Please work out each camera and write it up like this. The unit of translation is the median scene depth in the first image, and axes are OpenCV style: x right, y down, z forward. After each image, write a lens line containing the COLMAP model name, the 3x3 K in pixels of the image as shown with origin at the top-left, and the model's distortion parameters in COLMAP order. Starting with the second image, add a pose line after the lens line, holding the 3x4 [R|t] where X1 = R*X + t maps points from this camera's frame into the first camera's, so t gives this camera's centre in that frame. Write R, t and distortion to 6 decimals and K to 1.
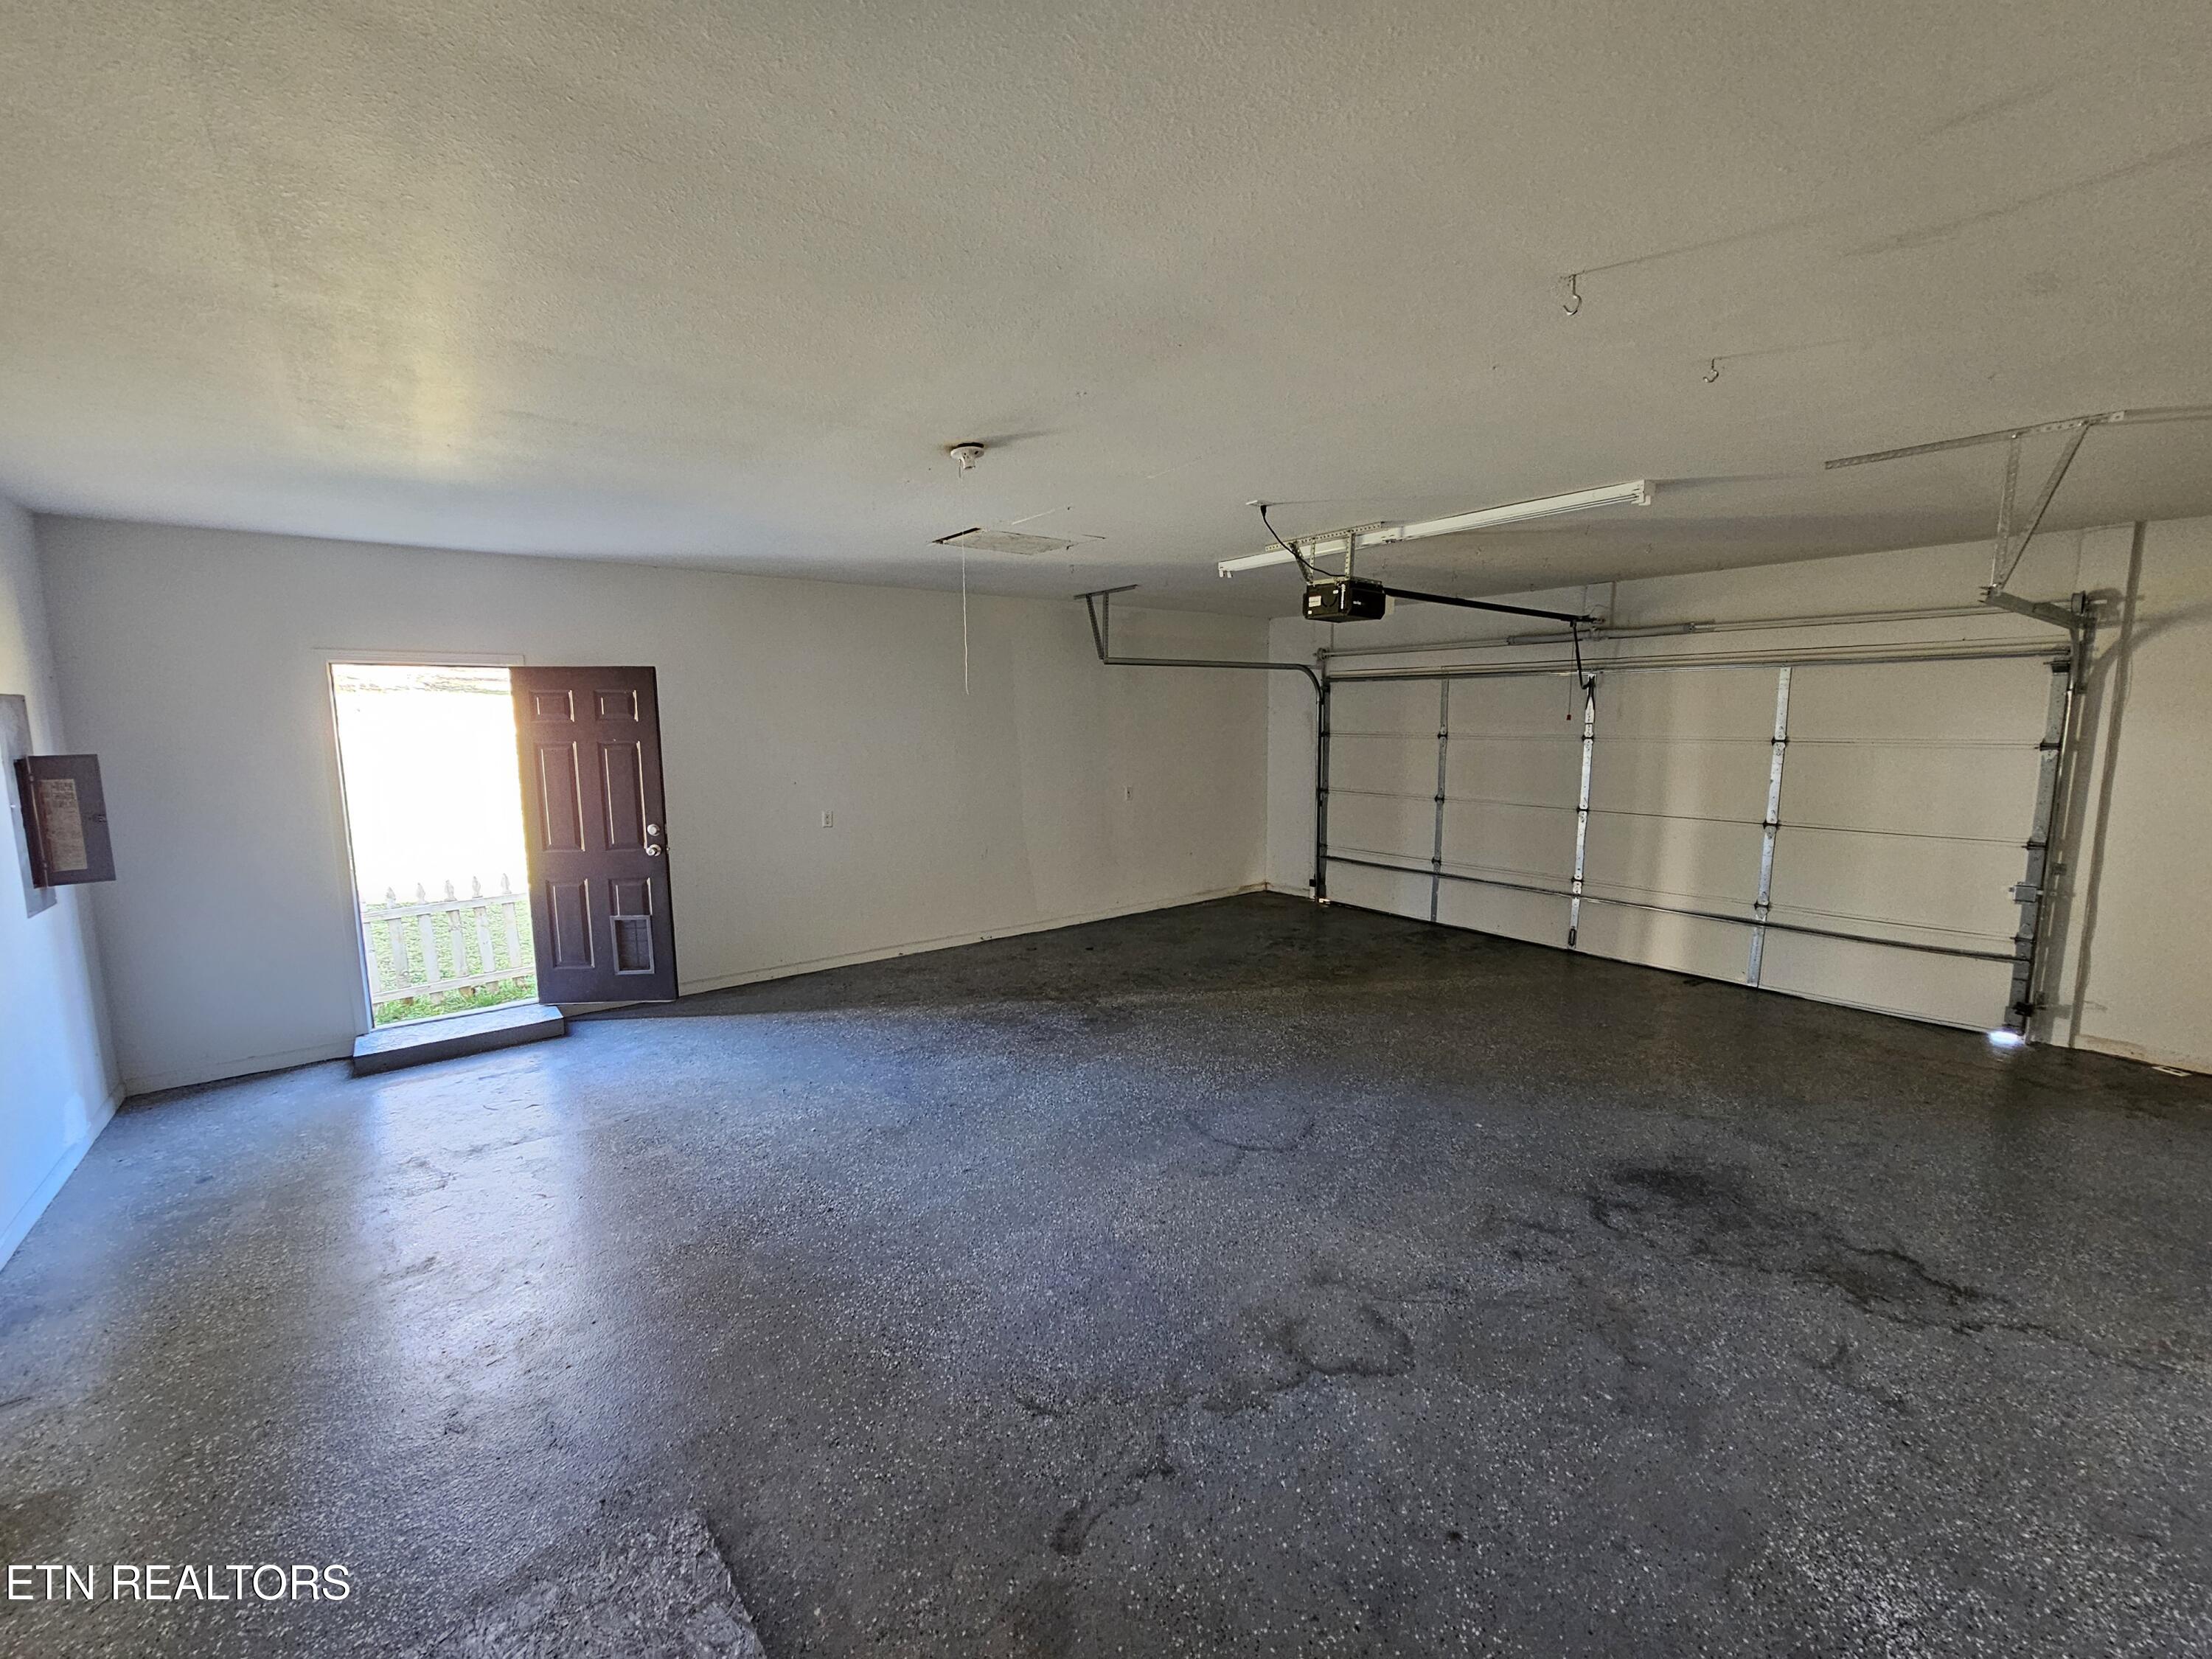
lens RADIAL K [[905.8, 0, 1115.8], [0, 905.8, 835.4], [0, 0, 1]] dist [-0.001071, -0.000114]
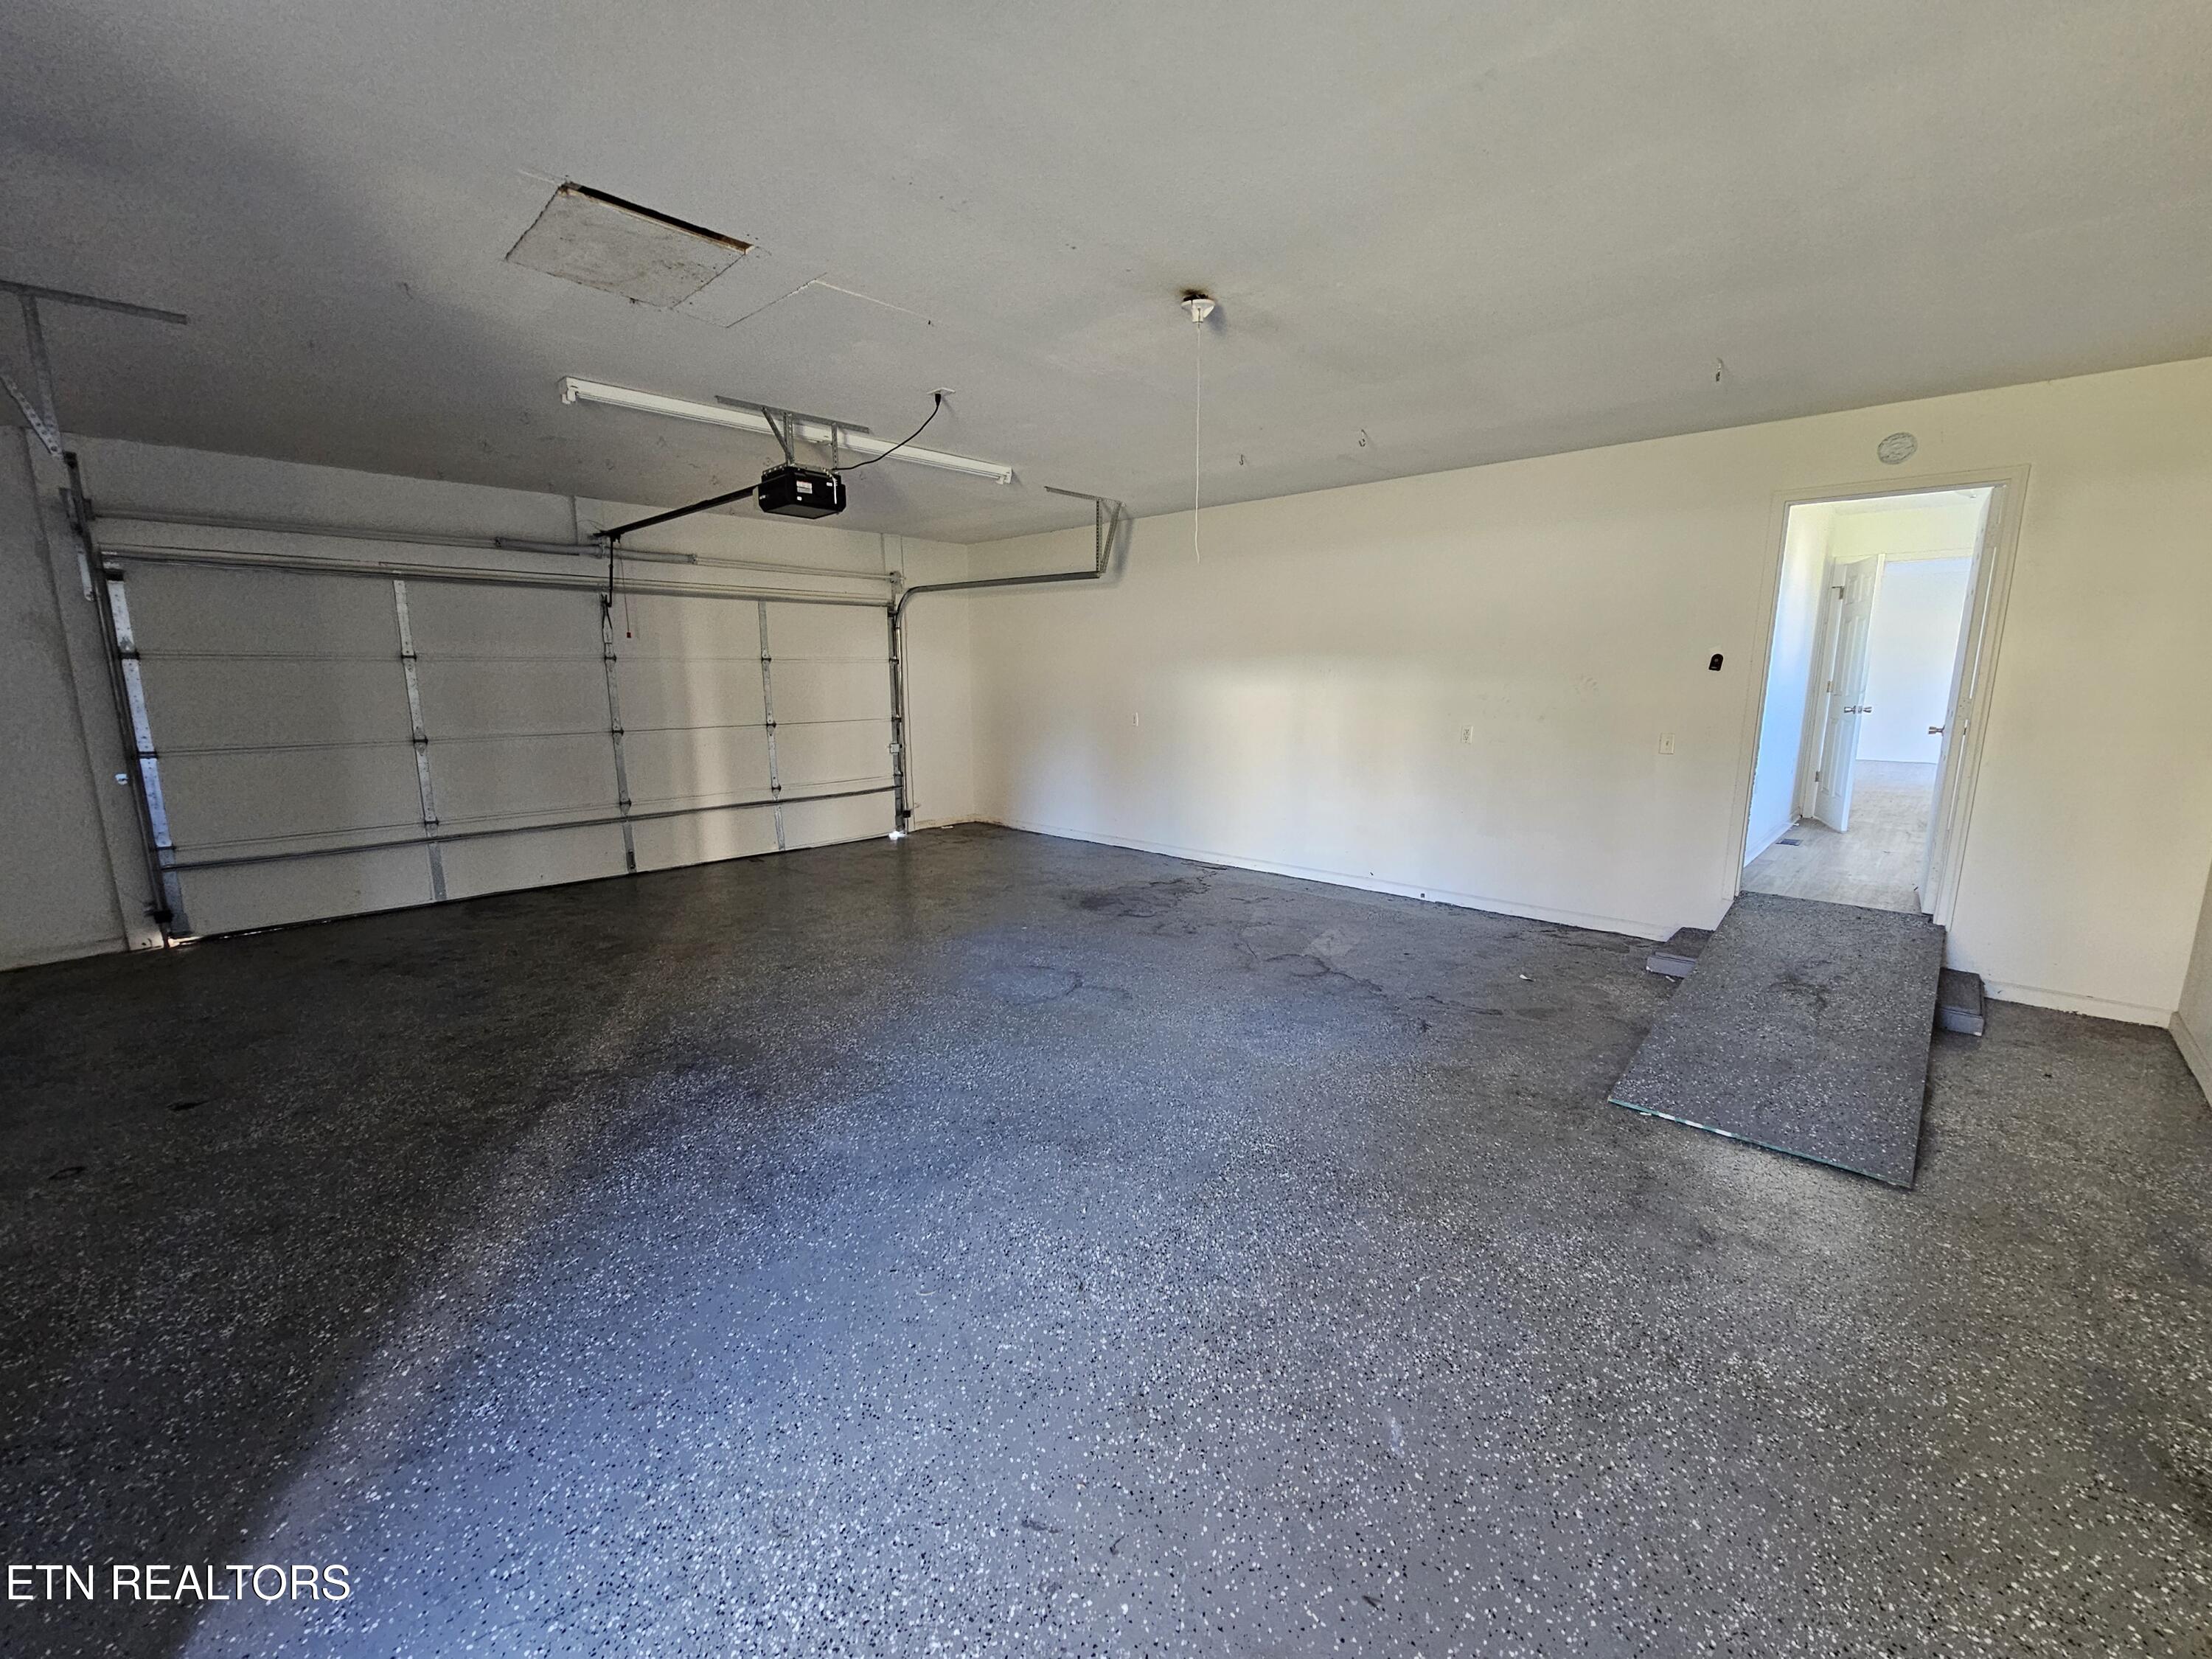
lens RADIAL K [[905.8, 0, 1115.8], [0, 905.8, 835.4], [0, 0, 1]] dist [-0.001071, -0.000114]
pose [[-0.153246, -0.170485, 0.973371, -0.681830], [0.134262, 0.972280, 0.191432, -0.042186], [-0.979025, 0.160023, -0.126108, 0.751127]]
